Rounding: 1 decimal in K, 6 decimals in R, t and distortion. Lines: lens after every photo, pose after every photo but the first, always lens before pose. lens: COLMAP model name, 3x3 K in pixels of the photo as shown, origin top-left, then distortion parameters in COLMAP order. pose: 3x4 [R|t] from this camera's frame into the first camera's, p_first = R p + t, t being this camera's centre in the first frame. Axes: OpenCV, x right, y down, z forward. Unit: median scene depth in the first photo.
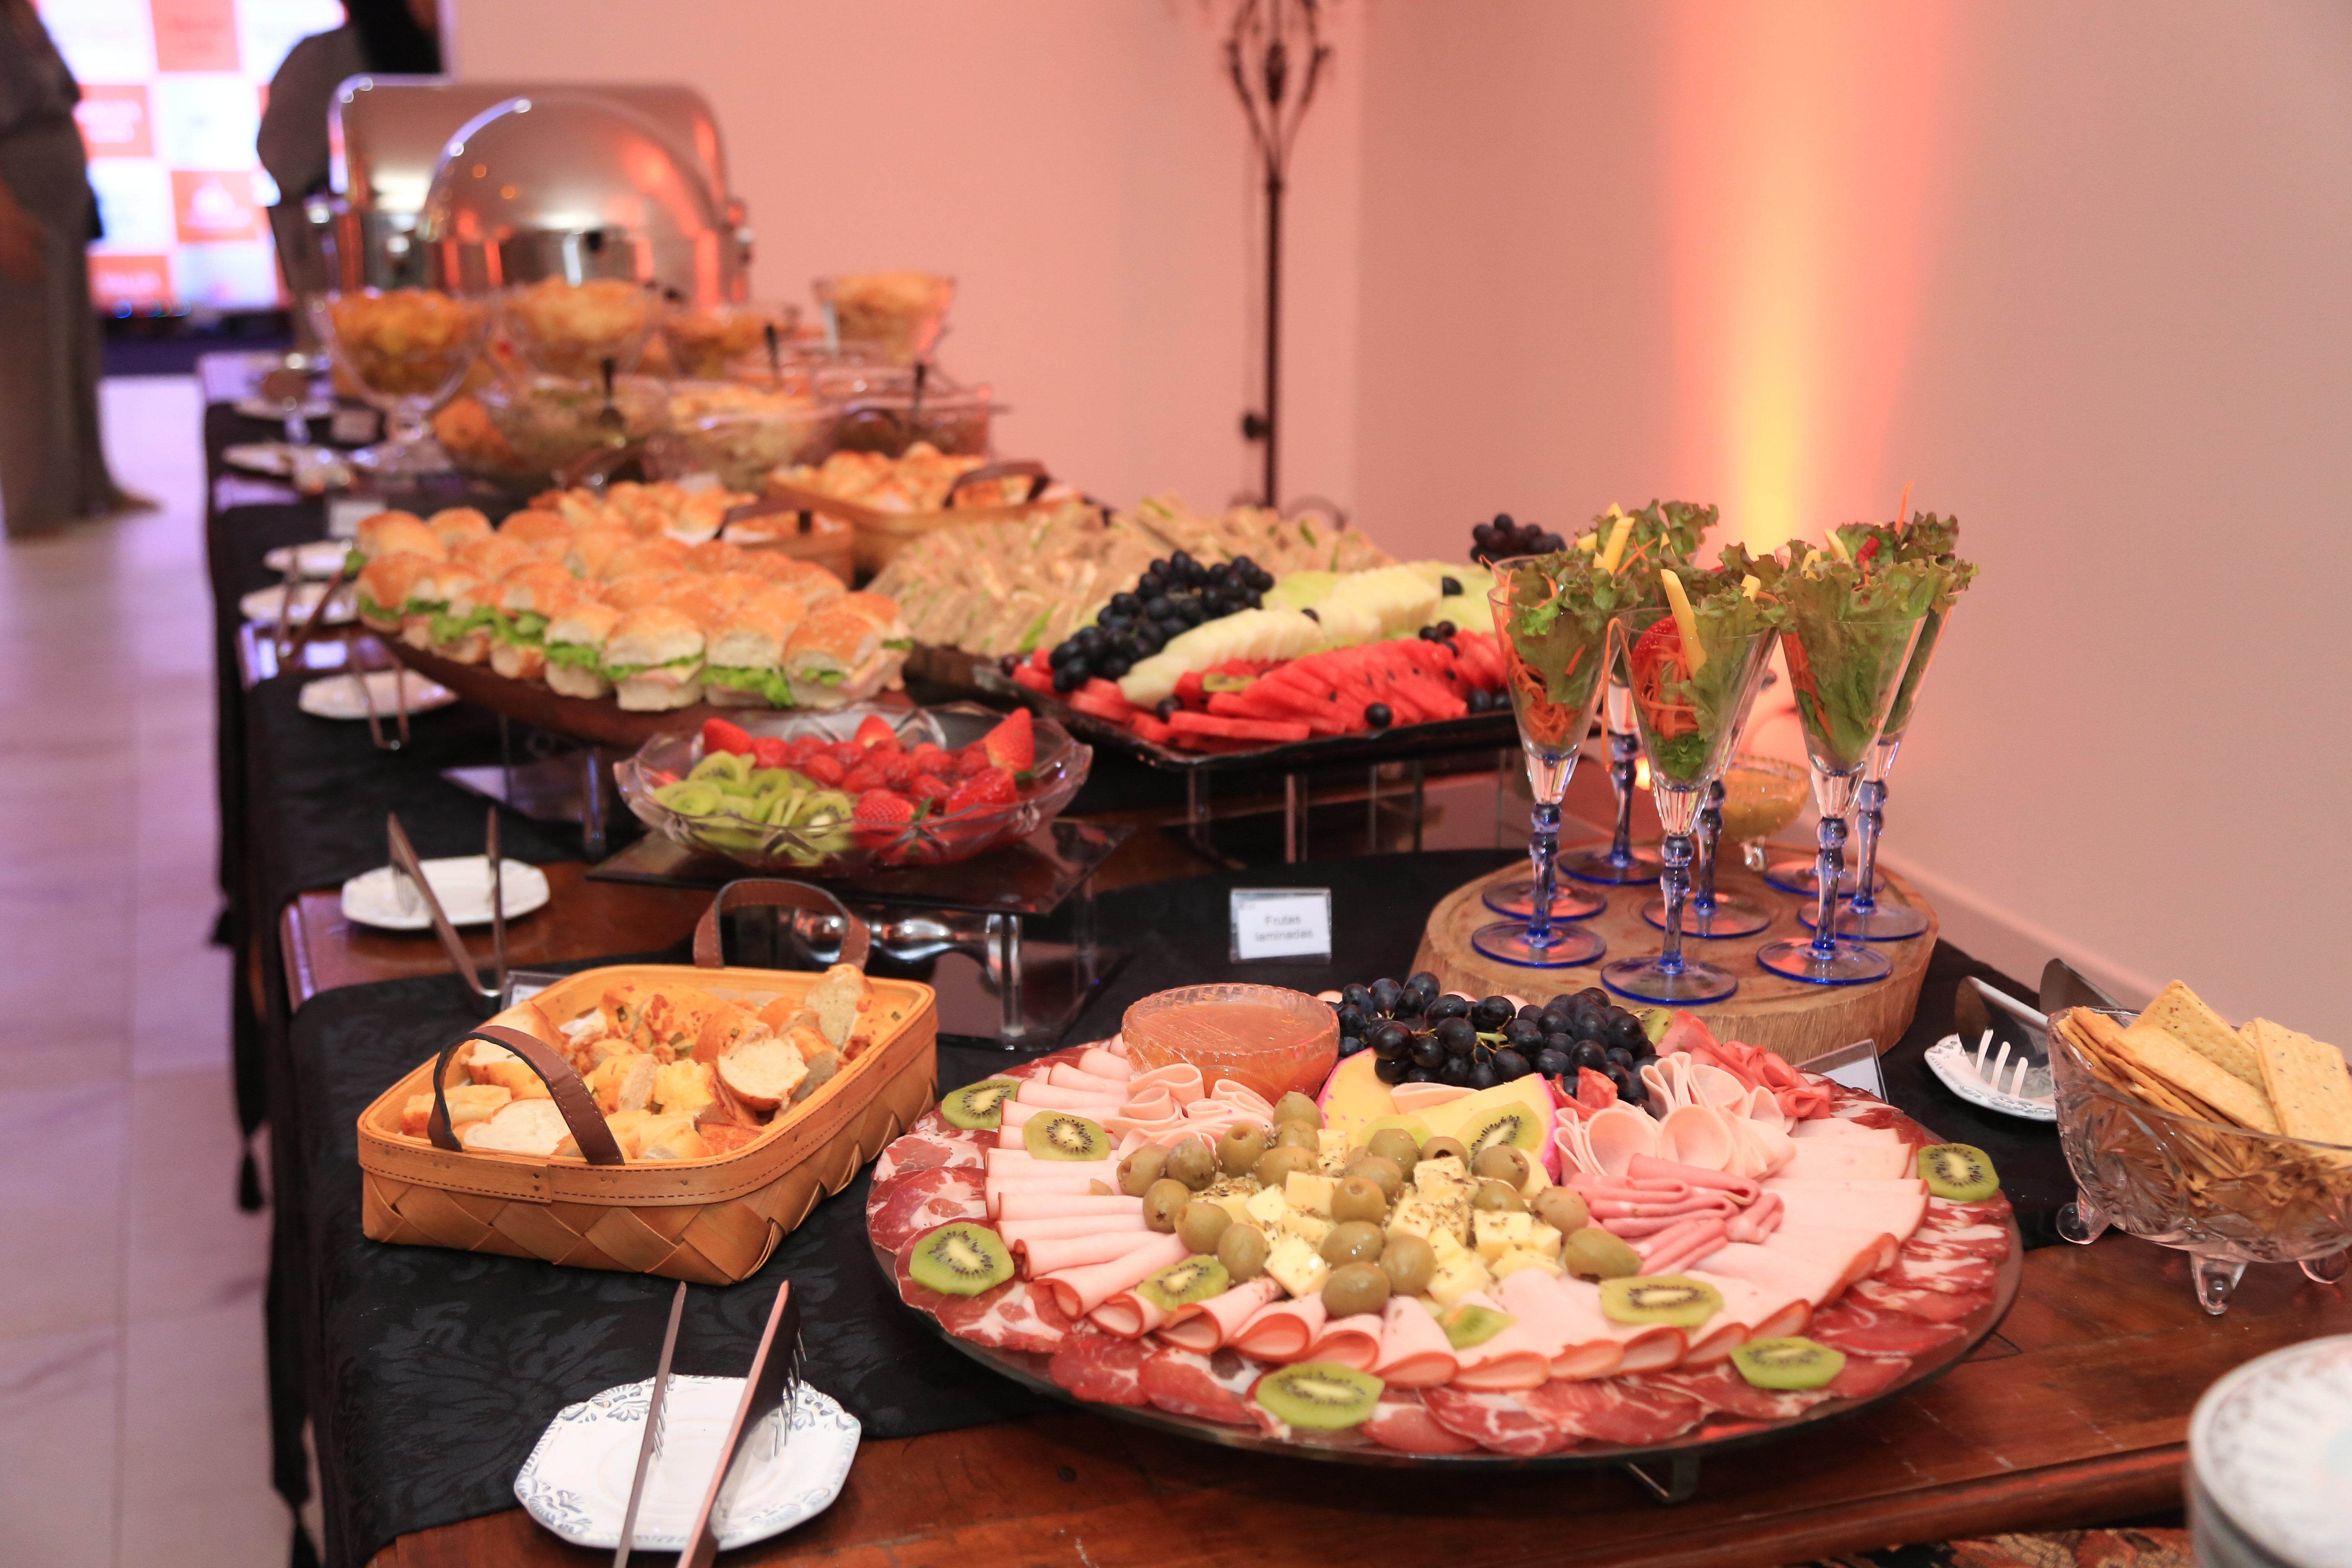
lens RADIAL K [[3065.5, 0, 1176.0], [0, 3065.5, 784.0], [0, 0, 1]] dist [0.096483, -0.000215]
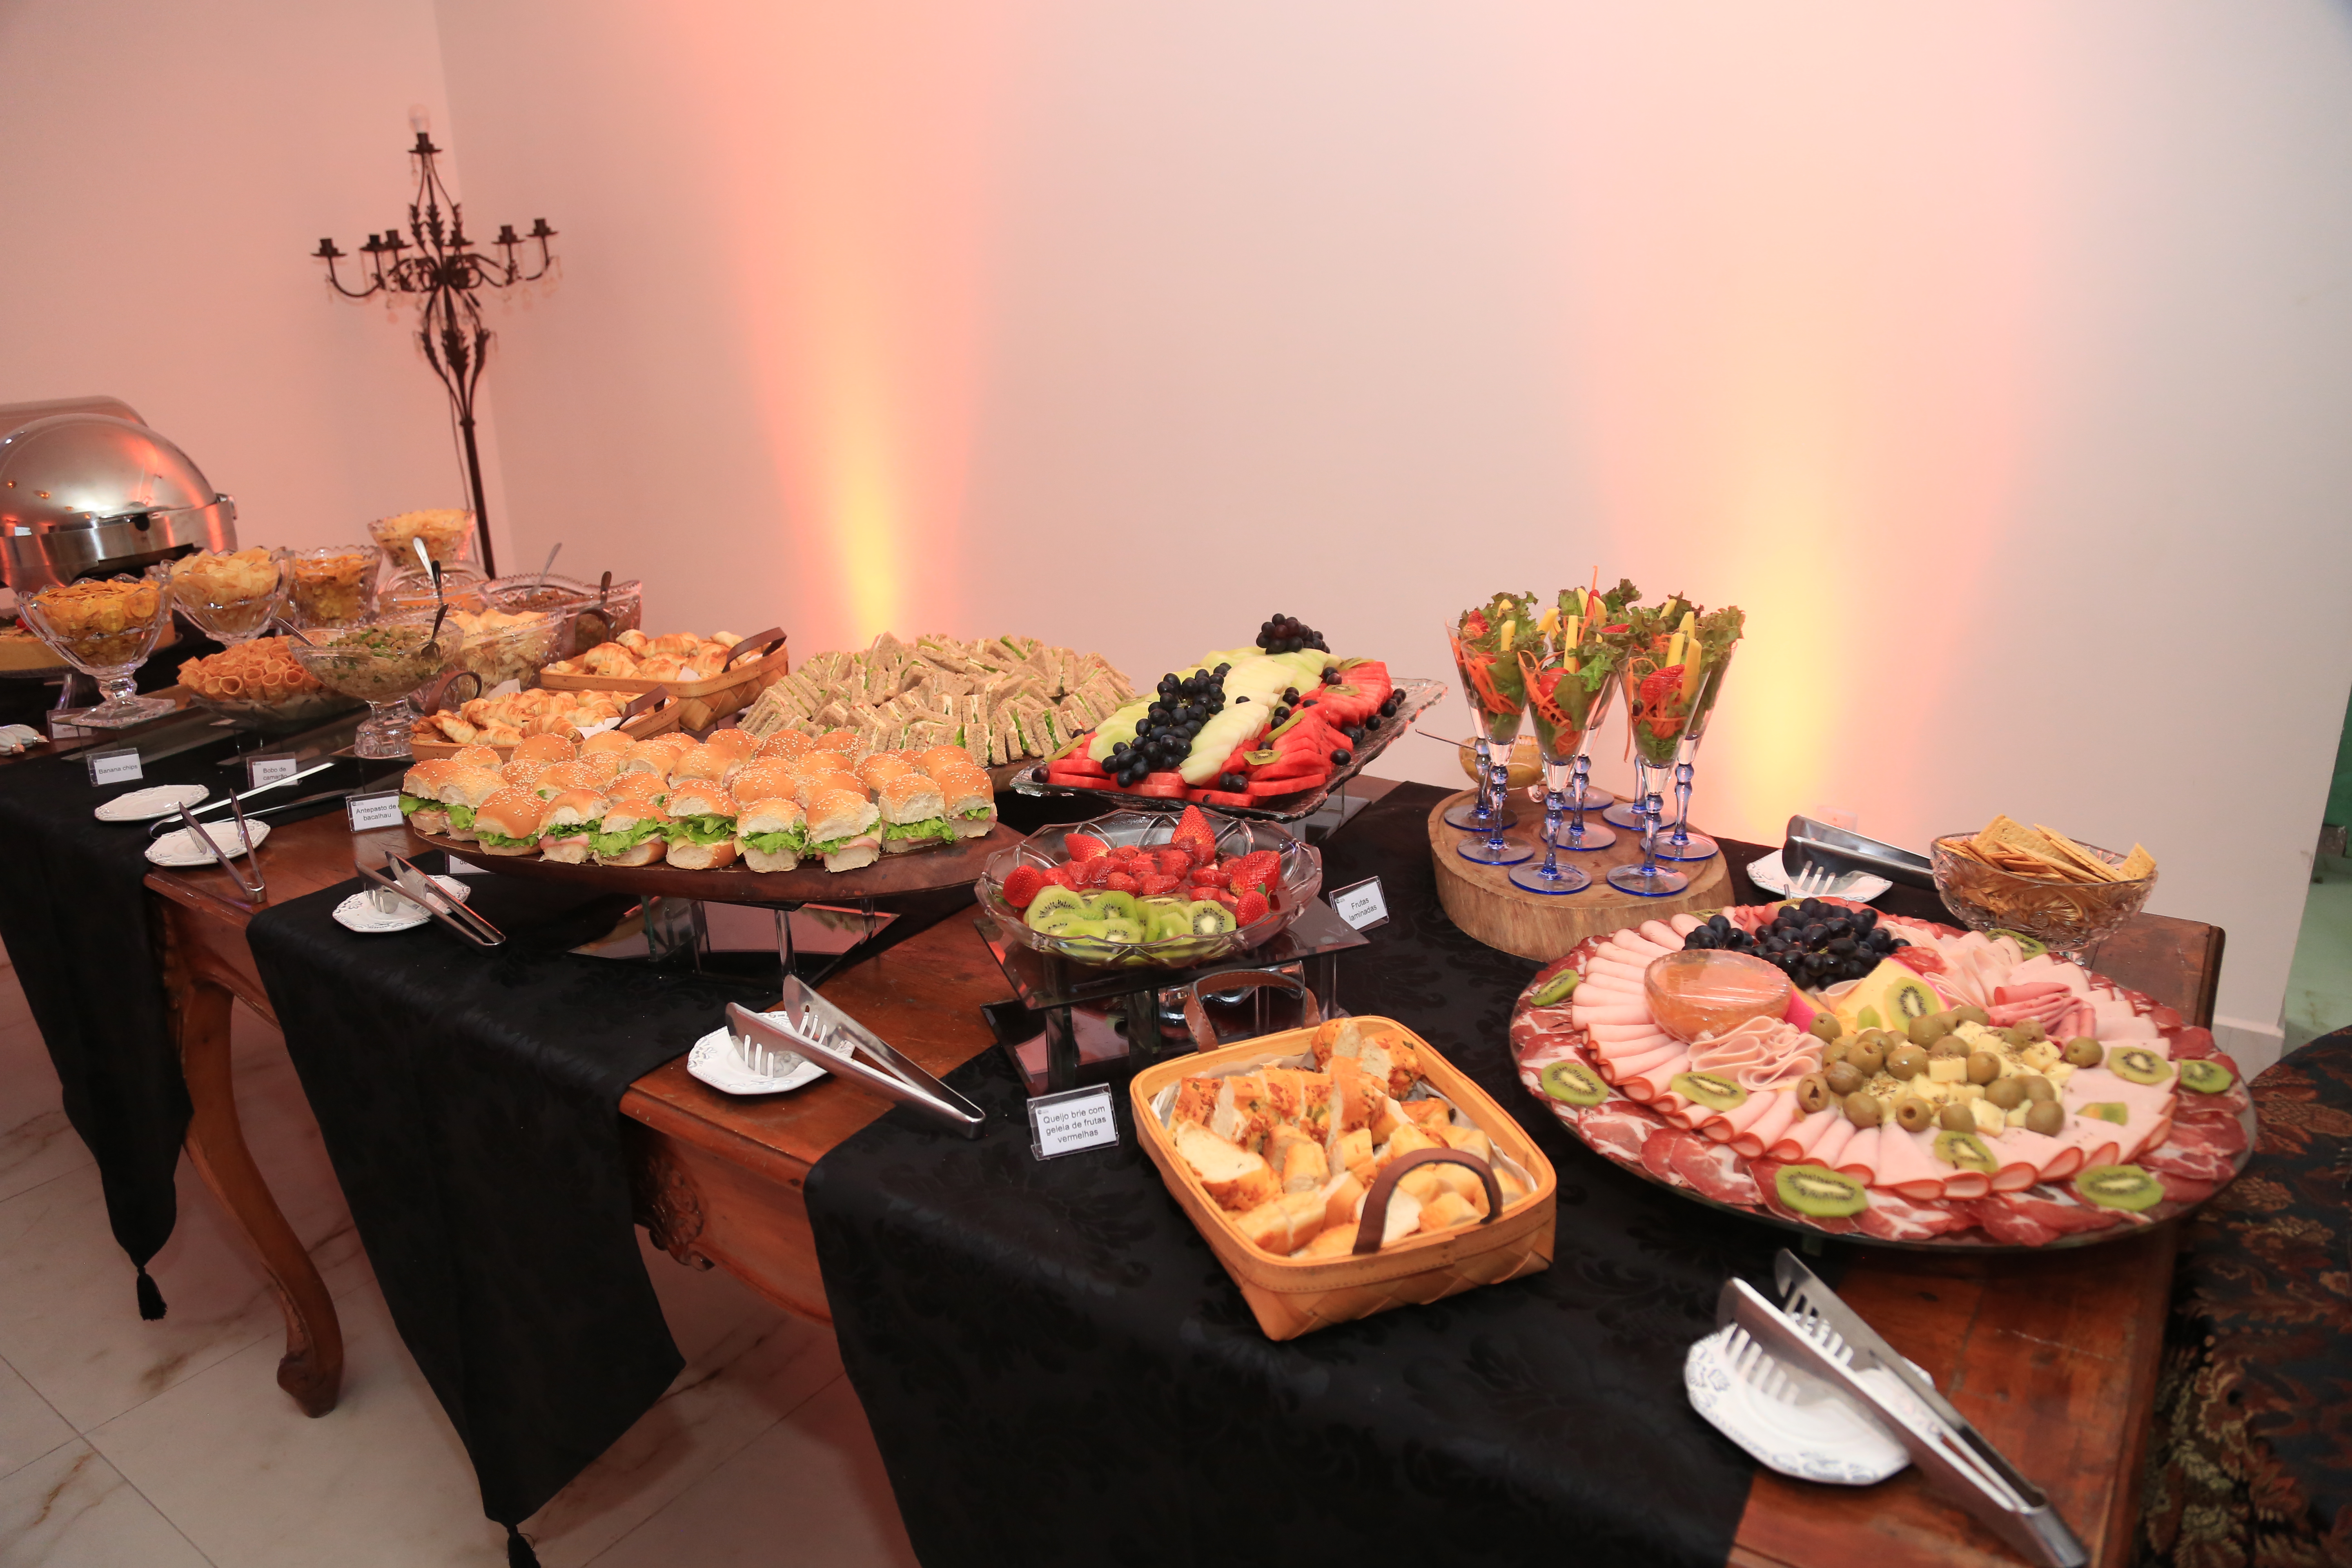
lens RADIAL K [[1710.8, 0, 1176.0], [0, 1710.8, 784.0], [0, 0, 1]] dist [-0.111967, 0.066234]
pose [[0.806830, -0.214587, 0.550434, -0.440516], [0.187410, 0.976546, 0.106001, -0.107332], [-0.560270, 0.017632, 0.828122, 0.321783]]
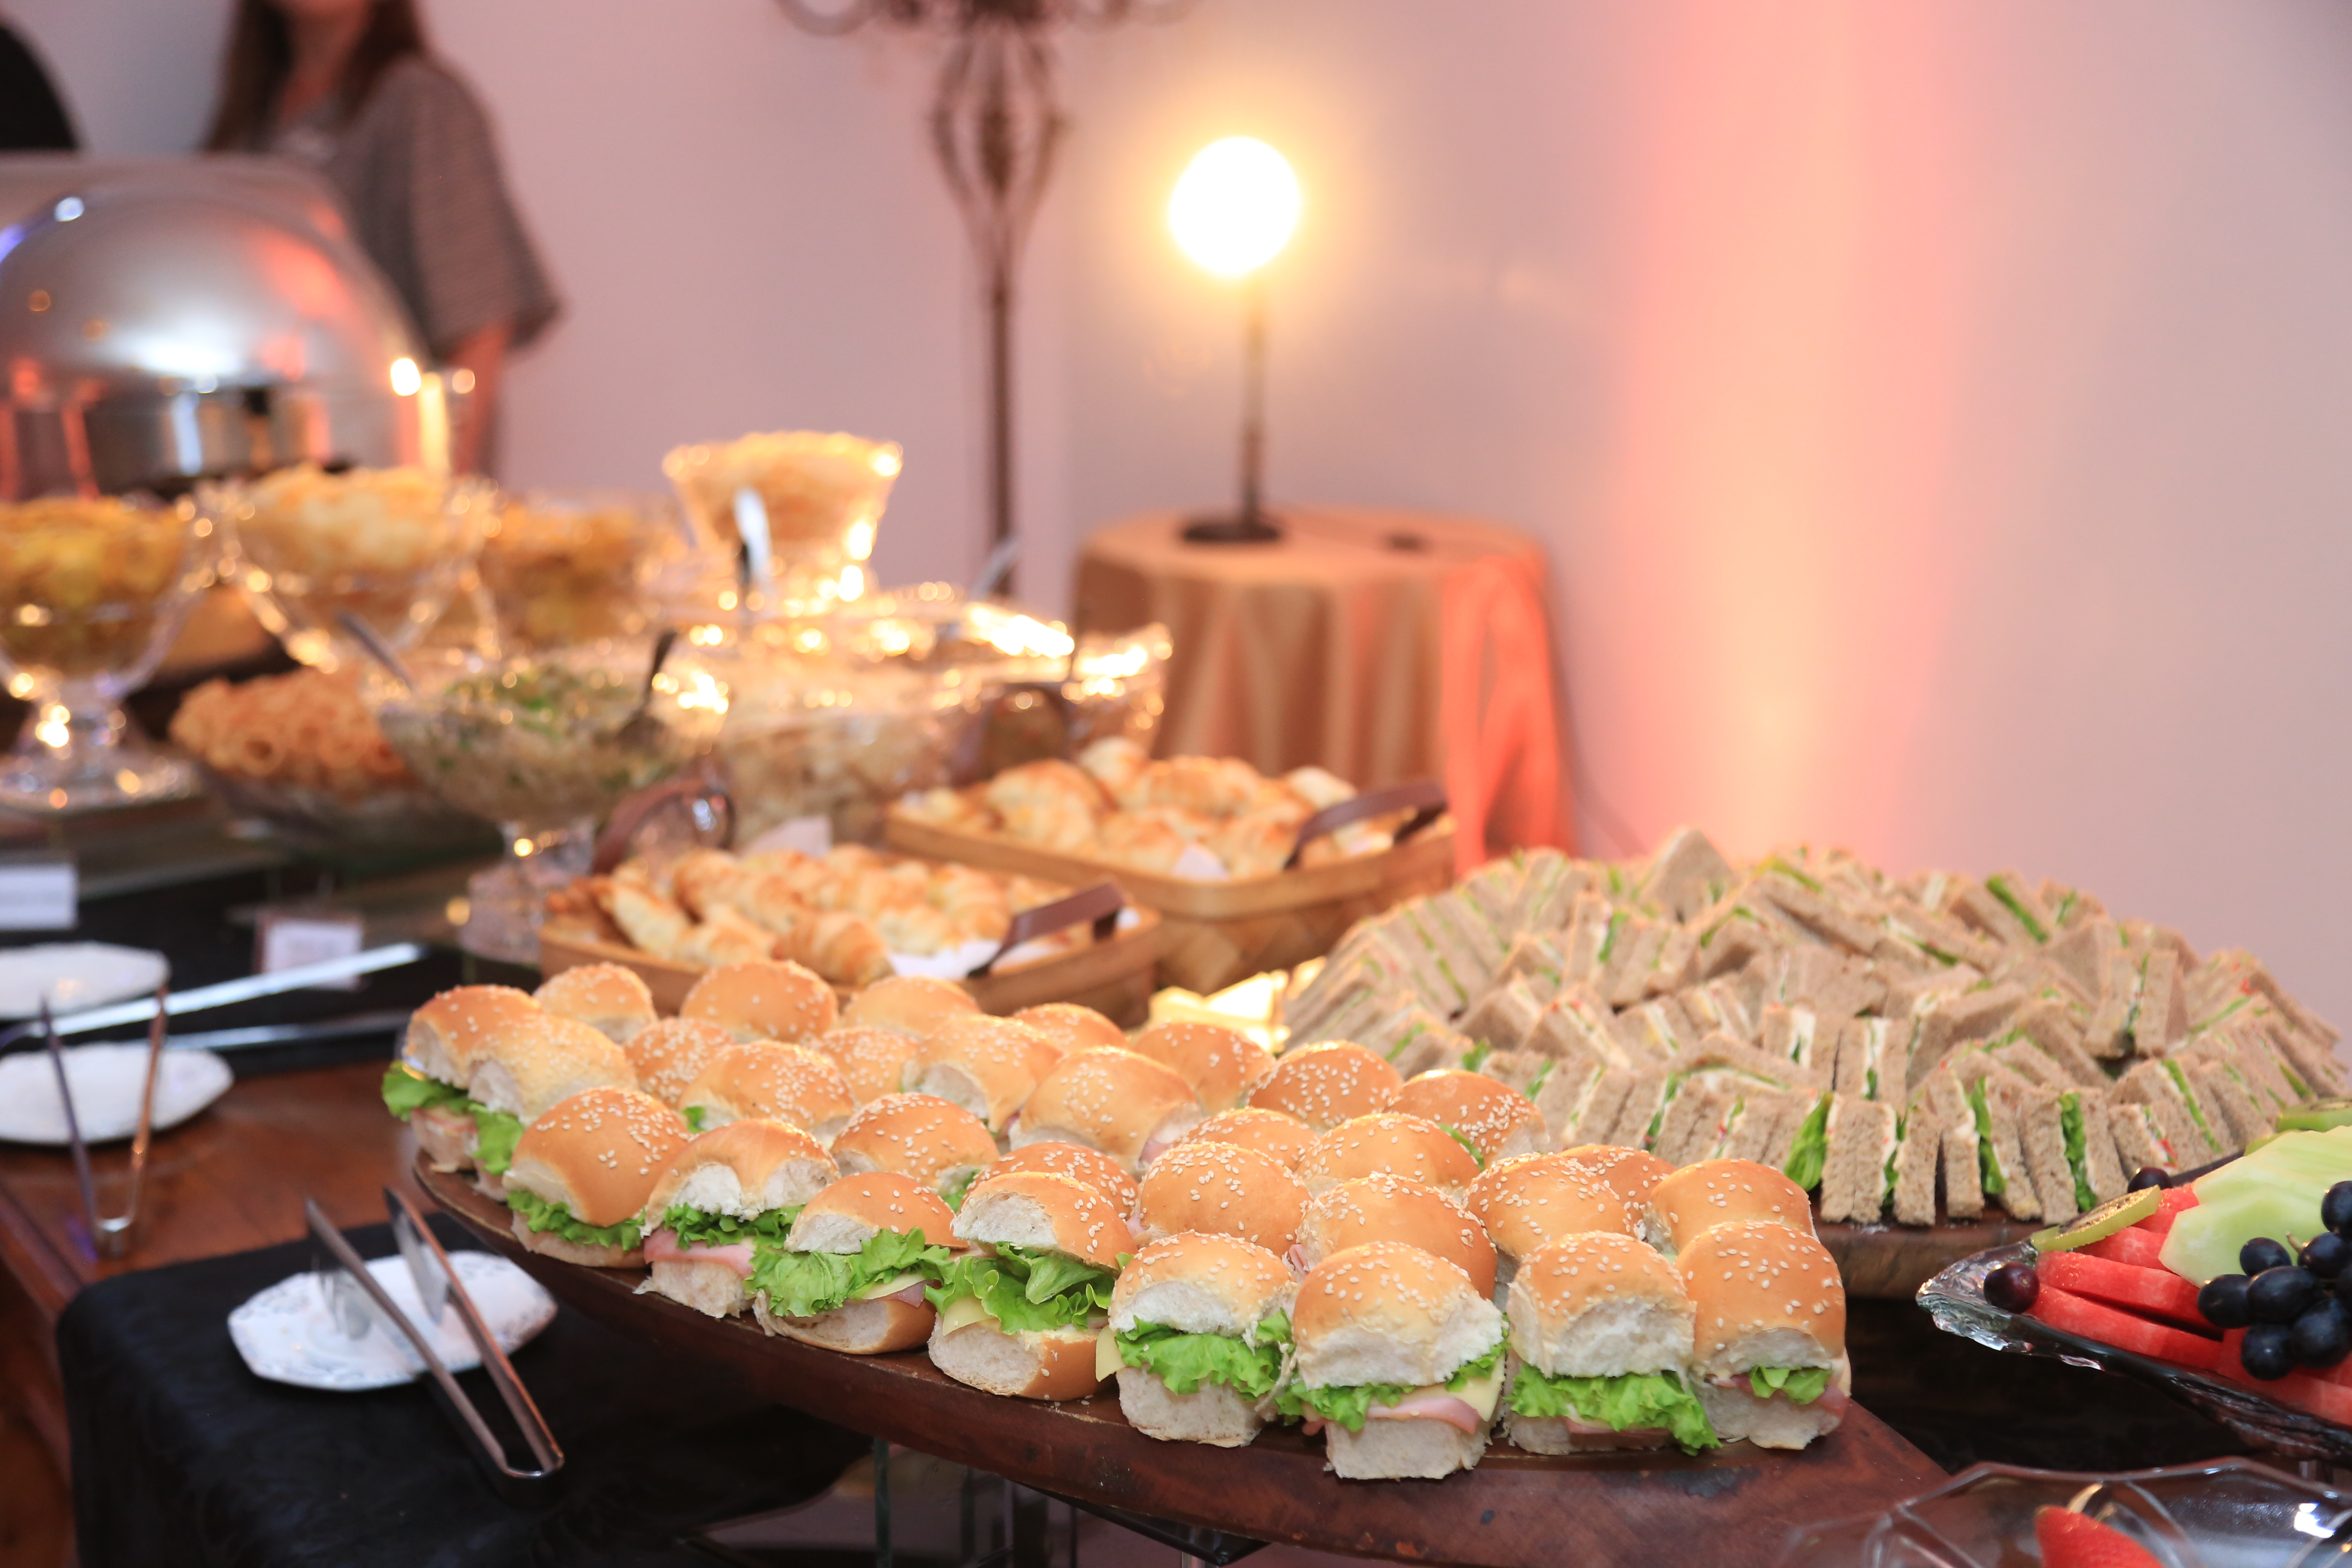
lens RADIAL K [[3346.1, 0, 1116.5], [0, 3346.1, 712.3], [0, 0, 1]] dist [0.162741, -0.055778]
pose [[0.974315, -0.044018, 0.220845, -0.312403], [0.058202, 0.996611, -0.058134, -0.108458], [-0.217538, 0.069495, 0.973575, 0.502624]]
